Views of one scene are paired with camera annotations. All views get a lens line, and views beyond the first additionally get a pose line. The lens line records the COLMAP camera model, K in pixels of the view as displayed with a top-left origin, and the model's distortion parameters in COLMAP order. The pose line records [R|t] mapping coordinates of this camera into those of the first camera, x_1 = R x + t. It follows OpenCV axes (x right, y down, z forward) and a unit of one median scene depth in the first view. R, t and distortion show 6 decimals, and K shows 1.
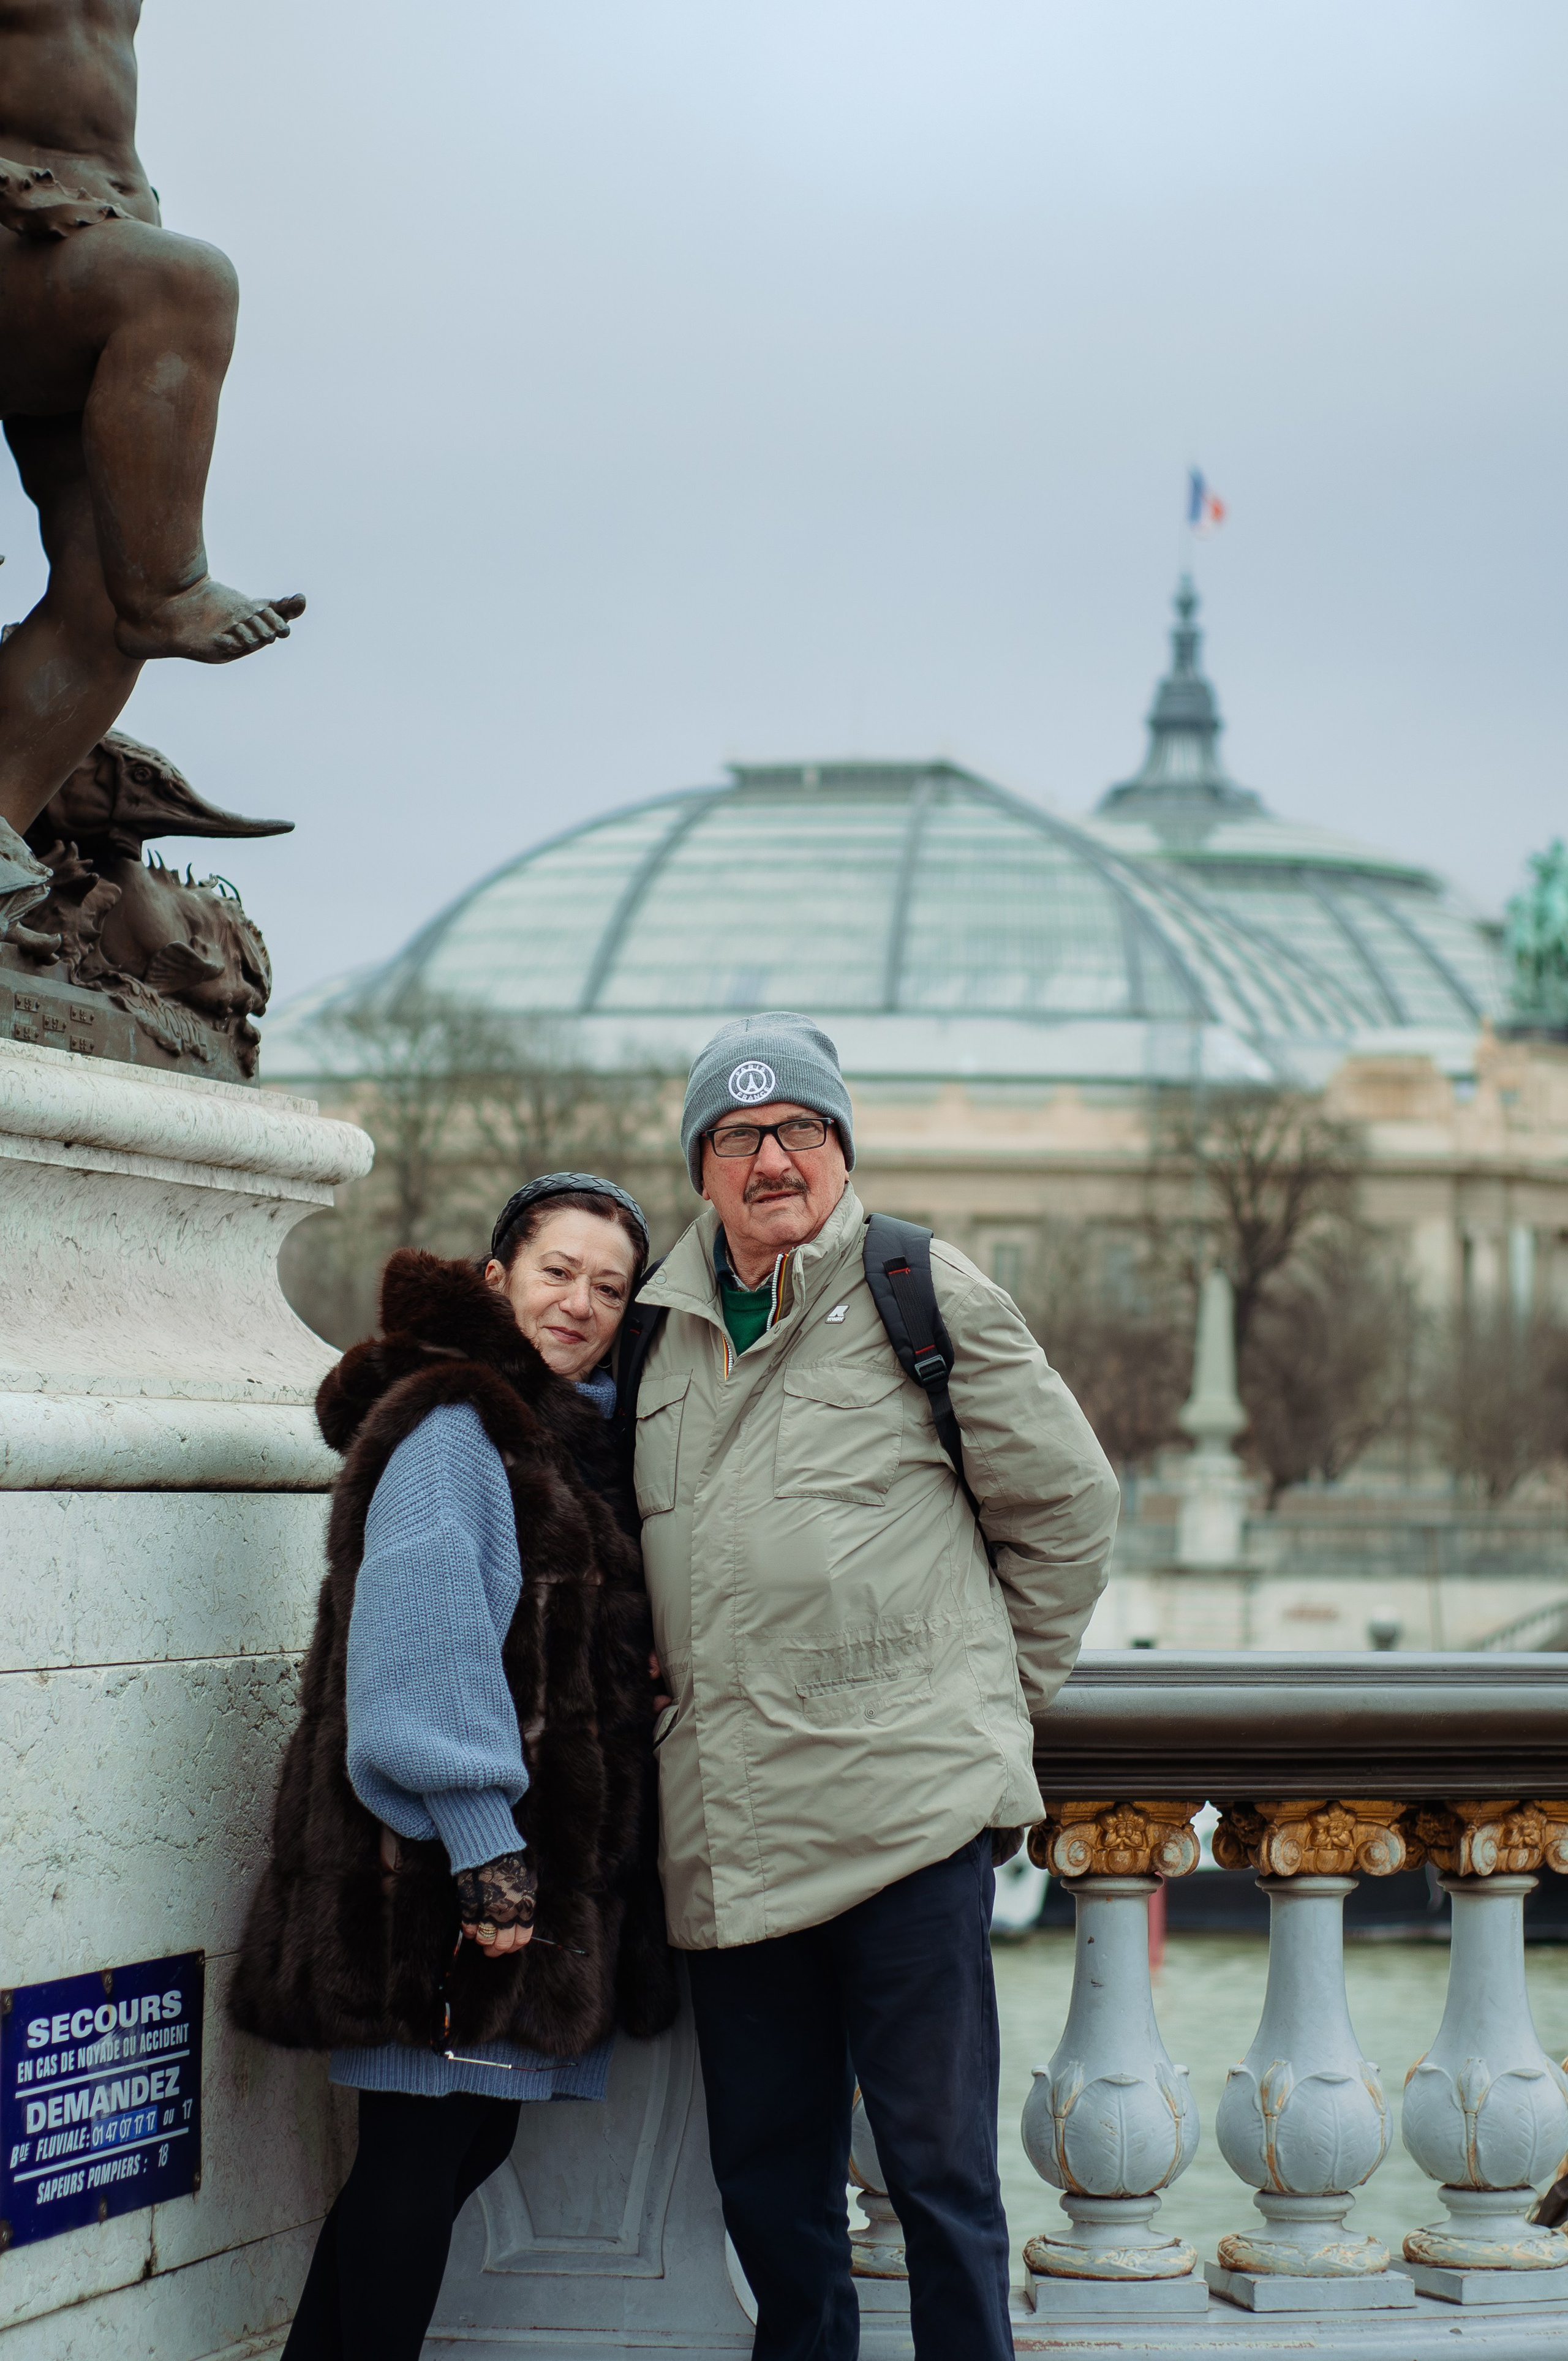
lens RADIAL K [[5052.0, 0, 785.7], [0, 5052.0, 1181.1], [0, 0, 1]] dist [-0.006196, 0.000000]
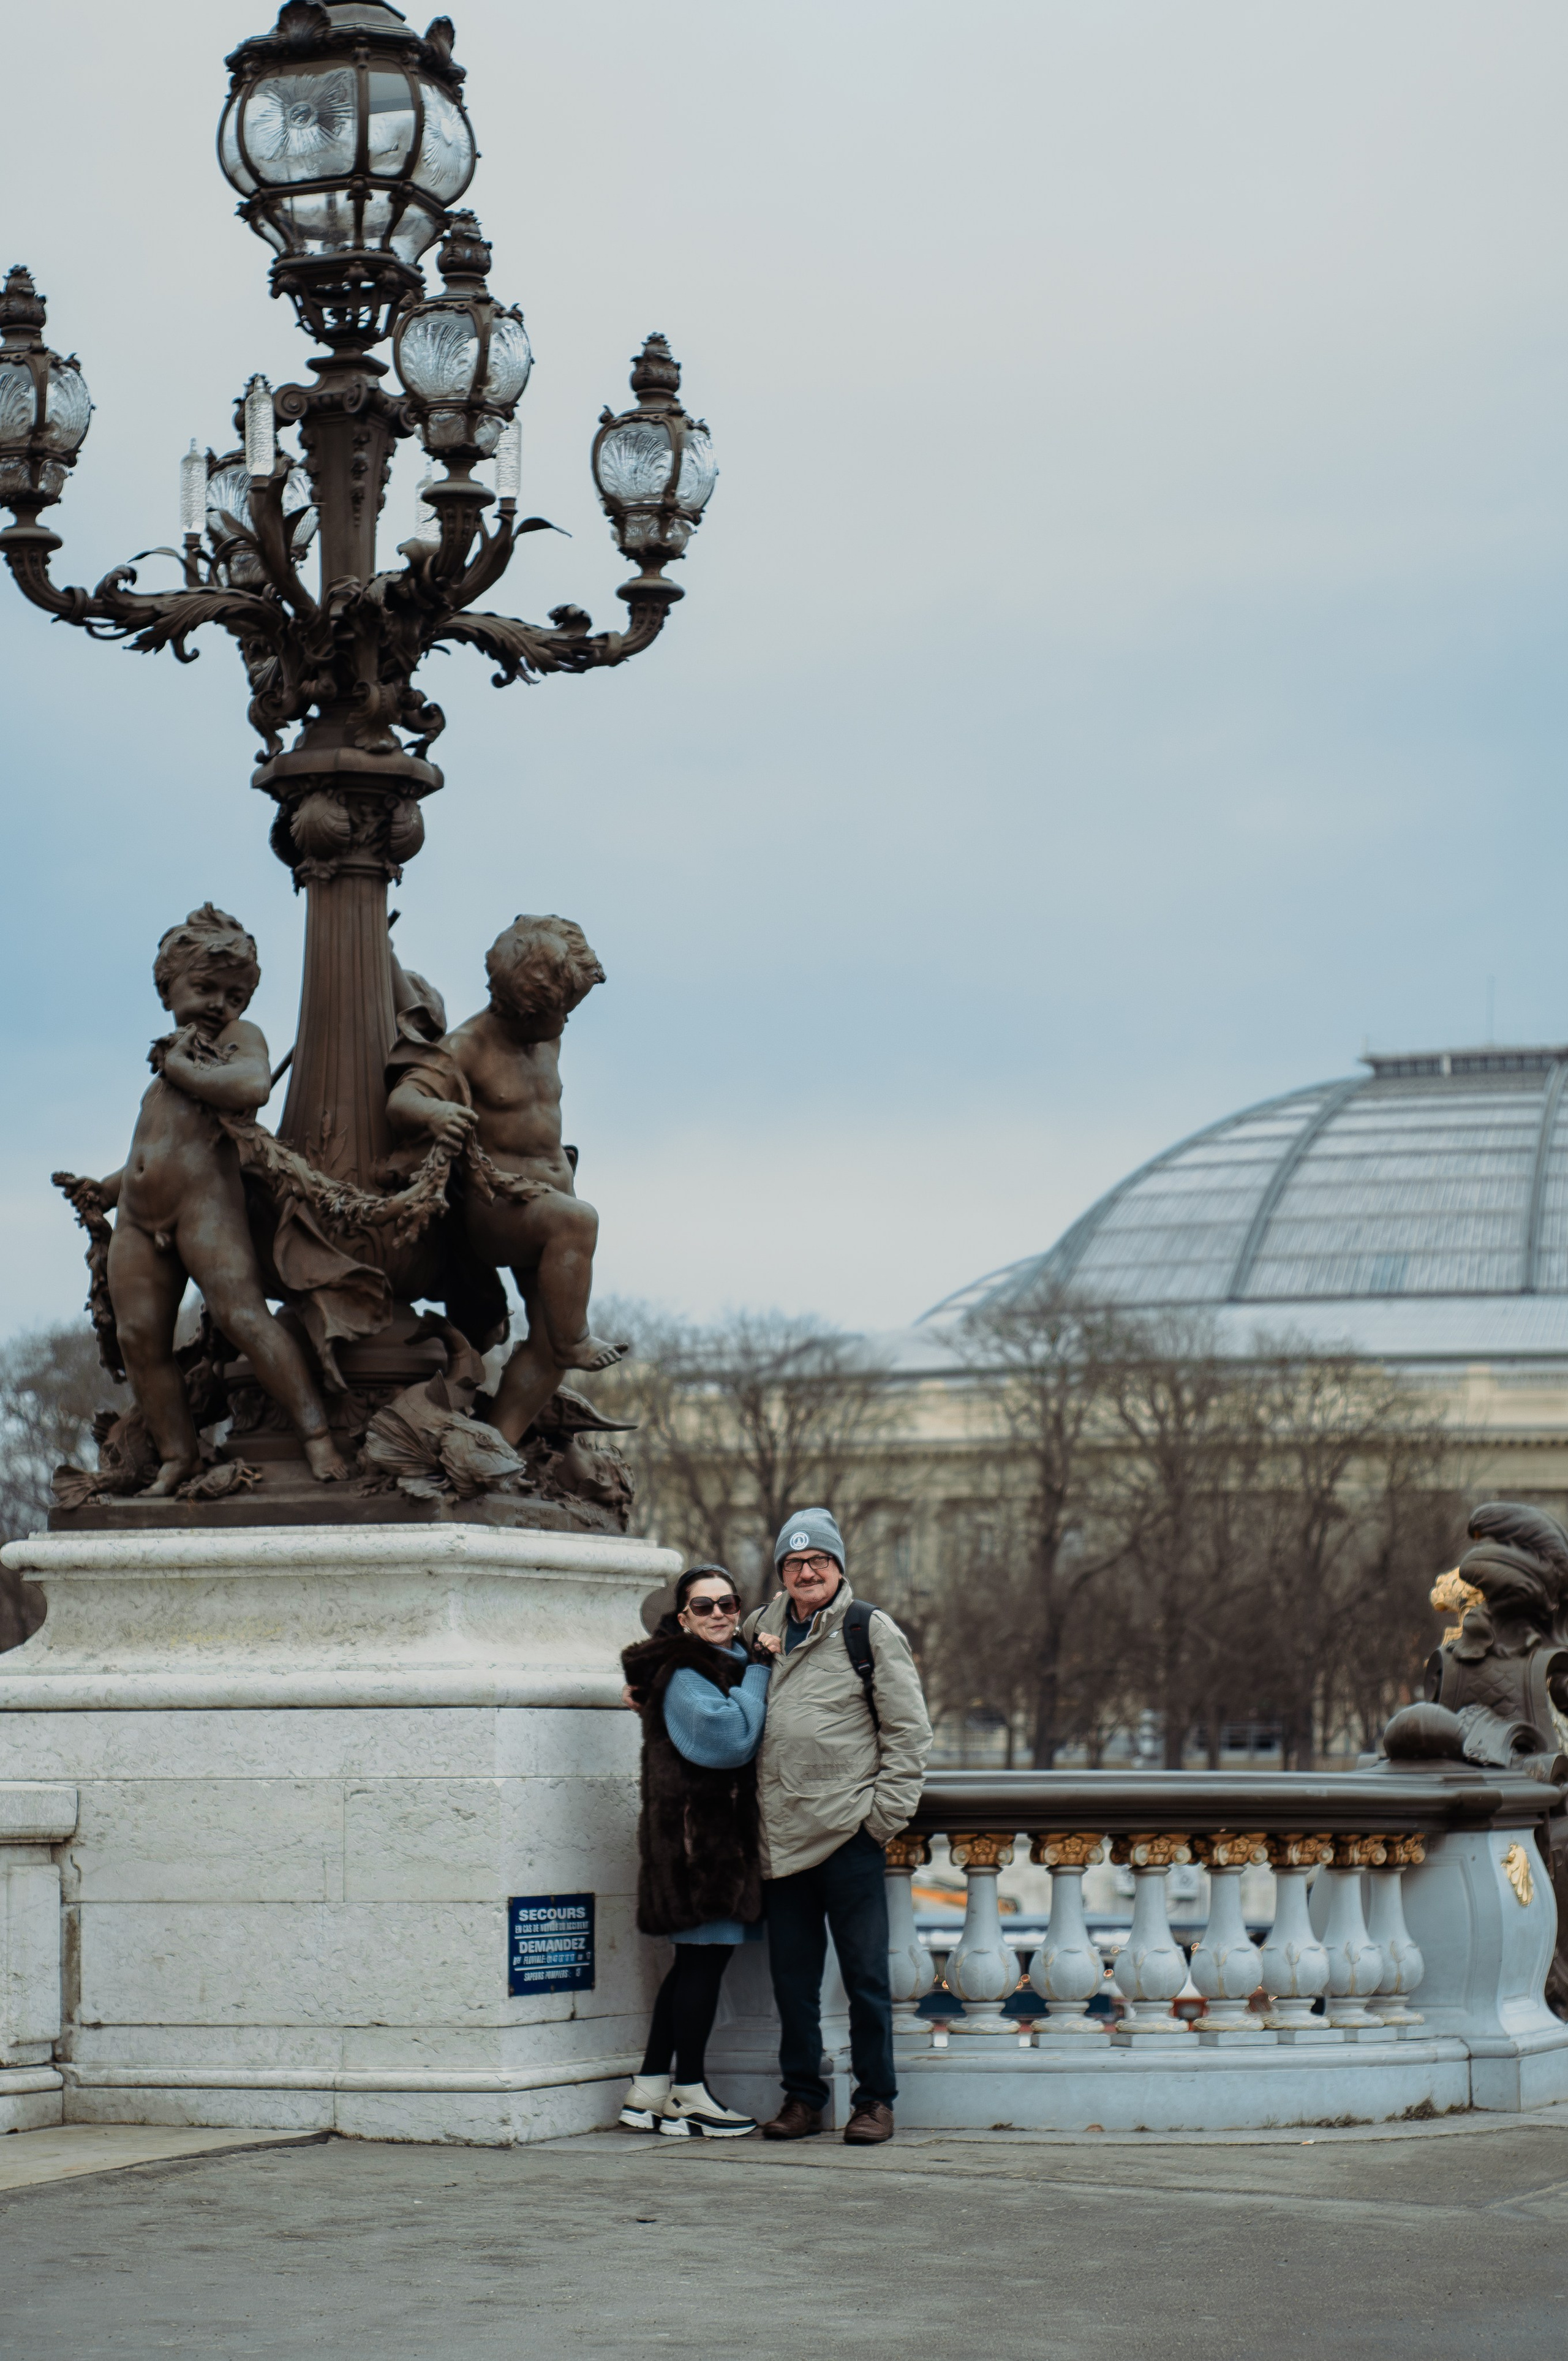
lens RADIAL K [[5052.0, 0, 784.6], [0, 5052.0, 1179.4], [0, 0, 1]] dist [-0.006196, 0.000000]
pose [[0.990475, -0.031421, -0.134062, 0.301921], [0.023984, 0.998101, -0.056734, -0.052388], [0.135590, 0.052979, 0.989348, -1.378692]]
